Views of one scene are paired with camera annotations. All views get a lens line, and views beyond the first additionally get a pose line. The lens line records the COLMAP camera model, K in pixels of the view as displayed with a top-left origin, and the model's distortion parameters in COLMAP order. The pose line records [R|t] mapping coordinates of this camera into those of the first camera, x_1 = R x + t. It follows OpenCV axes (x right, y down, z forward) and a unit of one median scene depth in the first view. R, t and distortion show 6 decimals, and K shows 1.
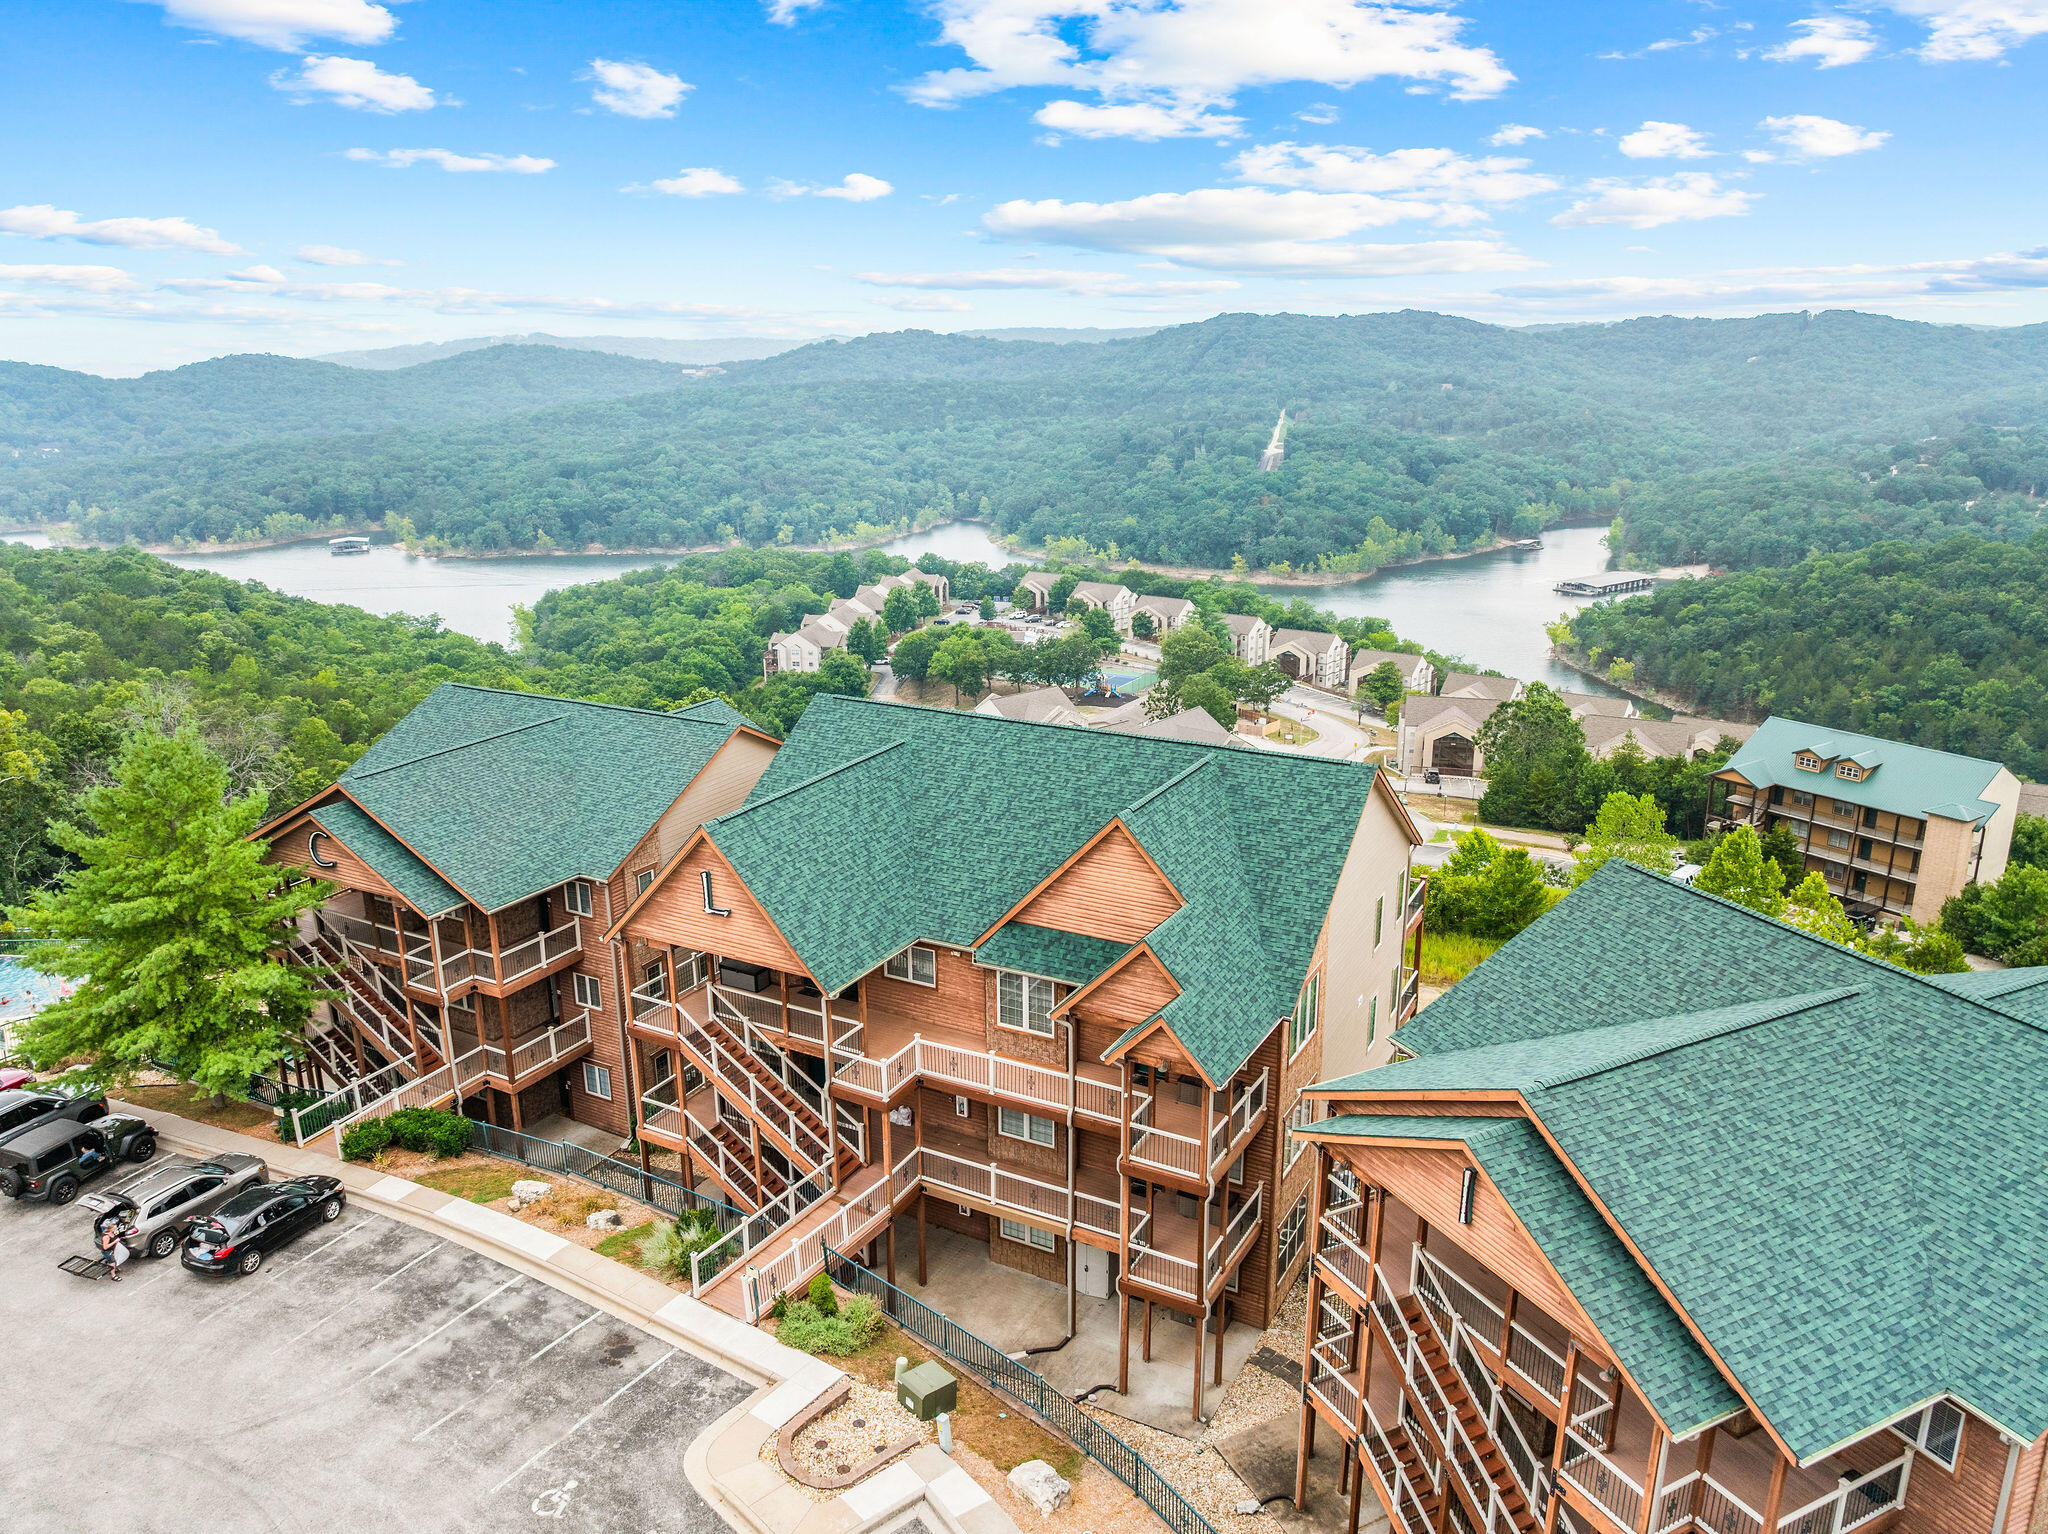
lens RADIAL K [[1434.6, 0, 1024.0], [0, 1434.6, 767.0], [0, 0, 1]] dist [-0.031927, -0.001254]
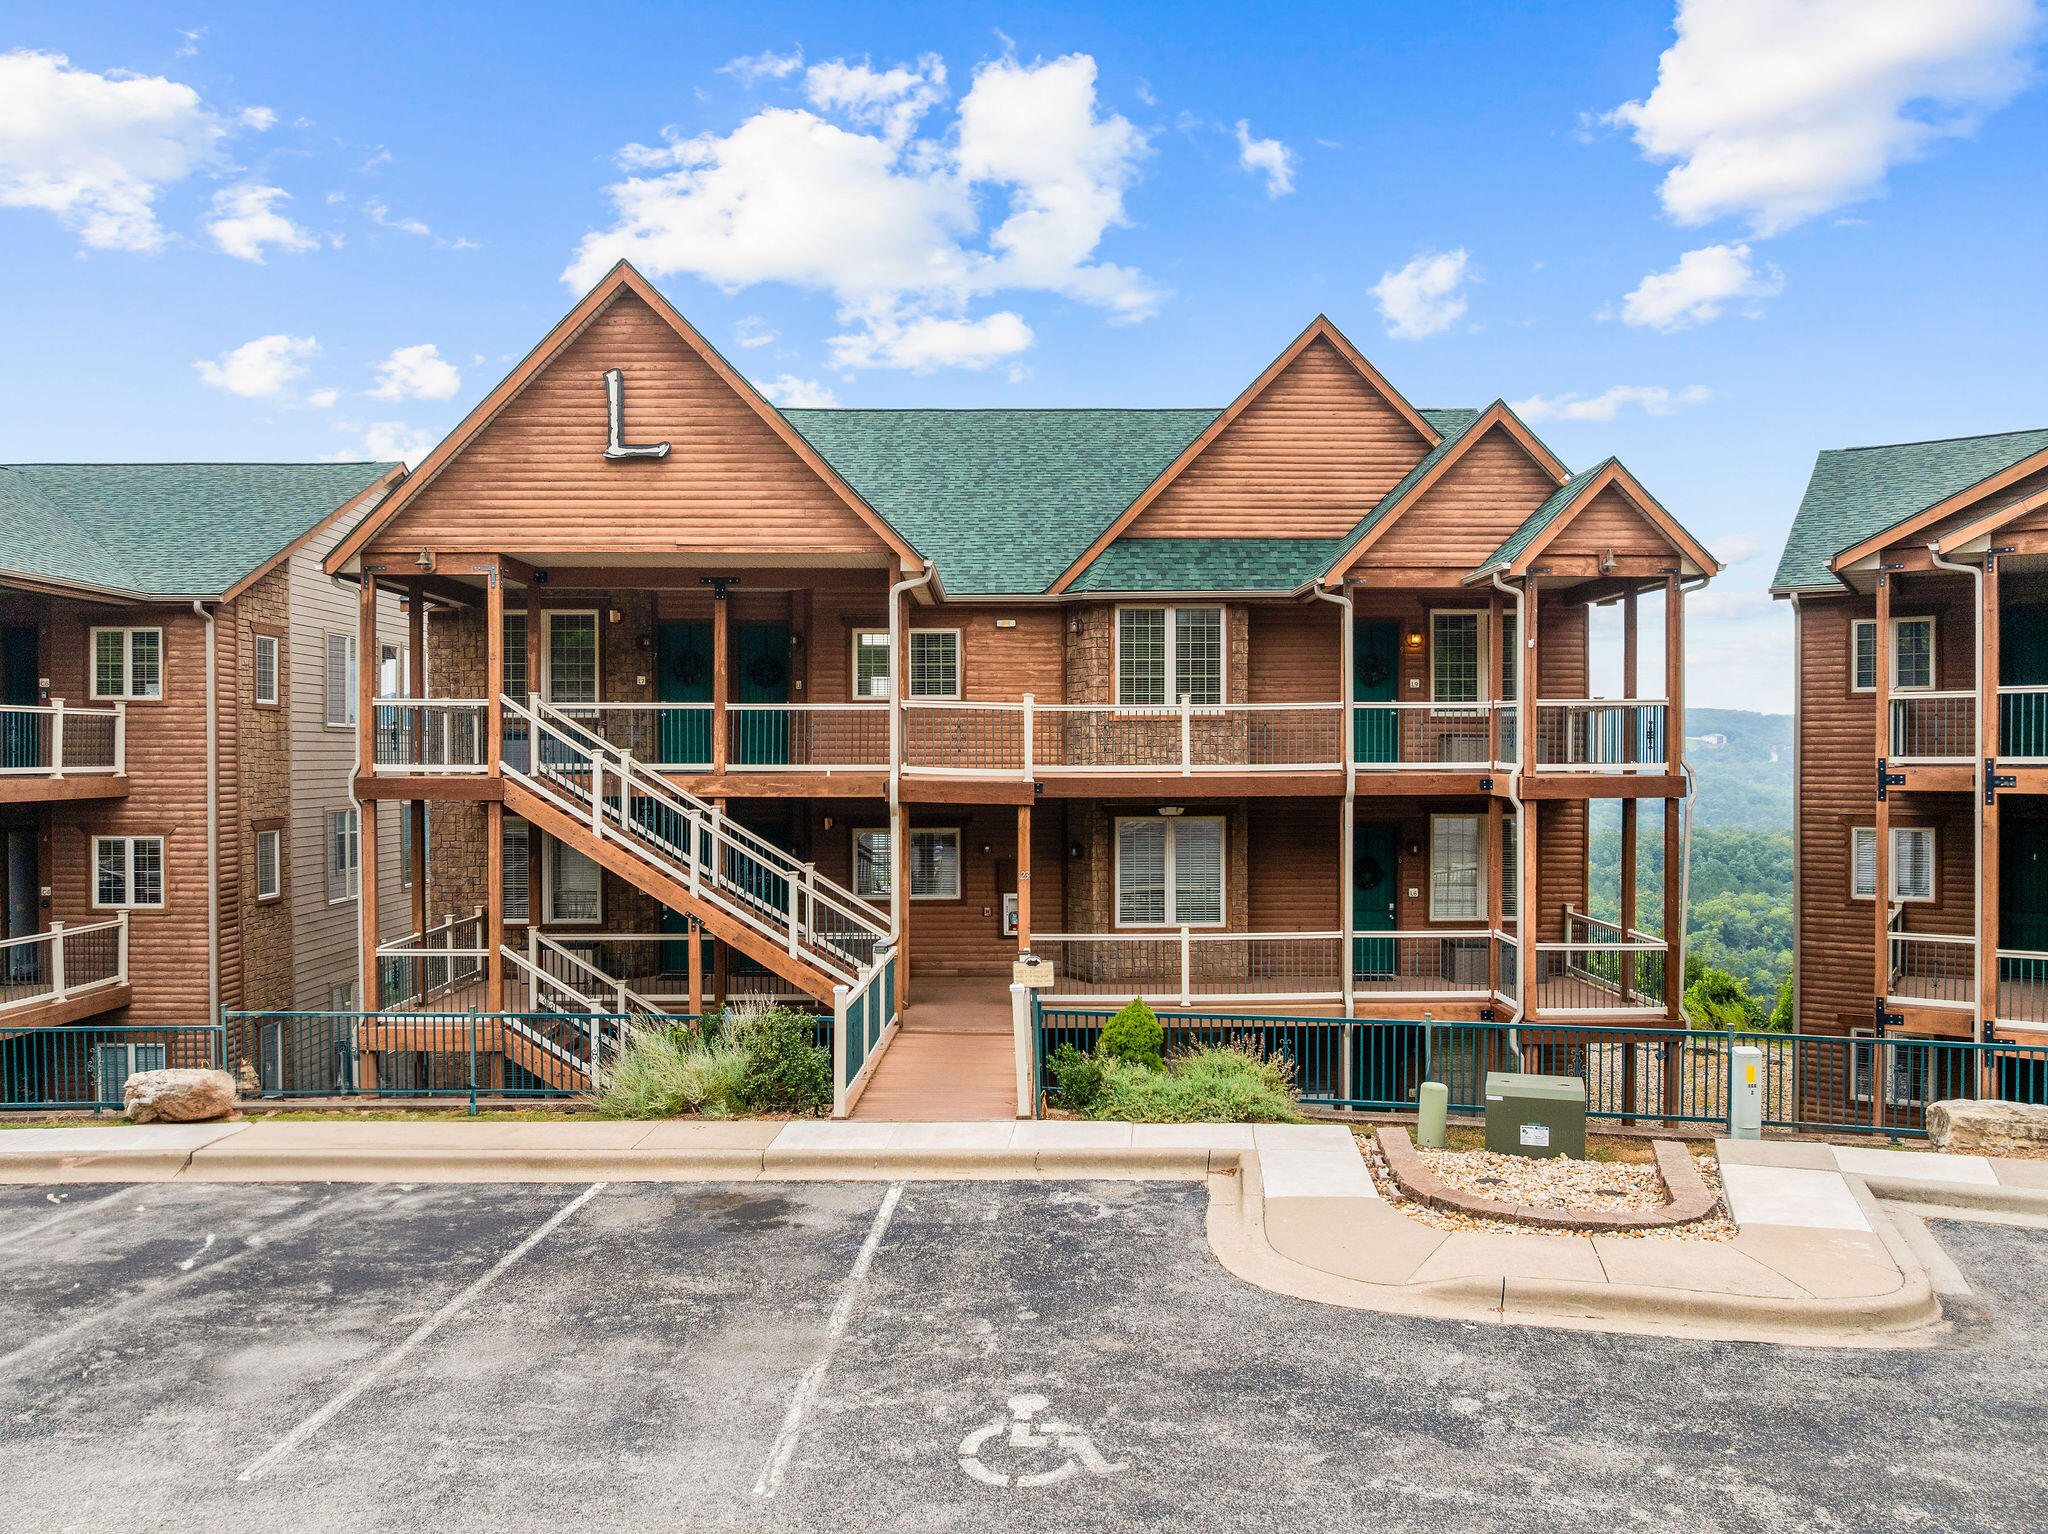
lens RADIAL K [[1434.6, 0, 1024.0], [0, 1434.6, 767.0], [0, 0, 1]] dist [-0.031927, -0.001254]
pose [[0.873584, 0.001900, 0.486670, -0.335367], [0.128270, 0.963736, -0.234009, 0.335085], [-0.469466, 0.266852, 0.841660, 0.546820]]
